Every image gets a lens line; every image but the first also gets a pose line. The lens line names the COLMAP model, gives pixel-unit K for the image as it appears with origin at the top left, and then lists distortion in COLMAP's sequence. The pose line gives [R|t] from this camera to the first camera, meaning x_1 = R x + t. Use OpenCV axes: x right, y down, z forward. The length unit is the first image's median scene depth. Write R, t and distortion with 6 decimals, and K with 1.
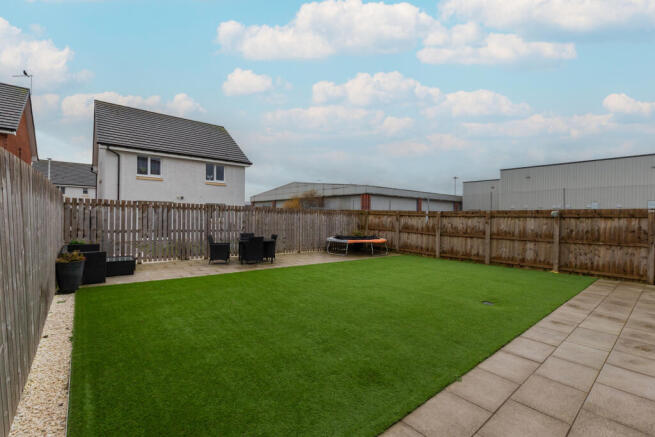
lens RADIAL K [[296.3, 0, 323.7], [0, 296.3, 218.2], [0, 0, 1]] dist [0.000073, 0.000080]
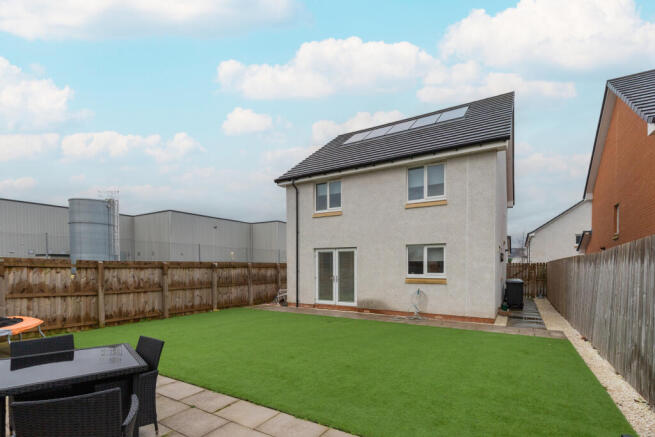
lens RADIAL K [[296.3, 0, 323.7], [0, 296.3, 218.2], [0, 0, 1]] dist [0.000073, 0.000080]
pose [[-0.310979, 0.152302, 0.938135, -0.493896], [0.010896, 0.987583, -0.156717, -0.006984], [-0.950354, -0.038513, -0.308777, 0.731922]]
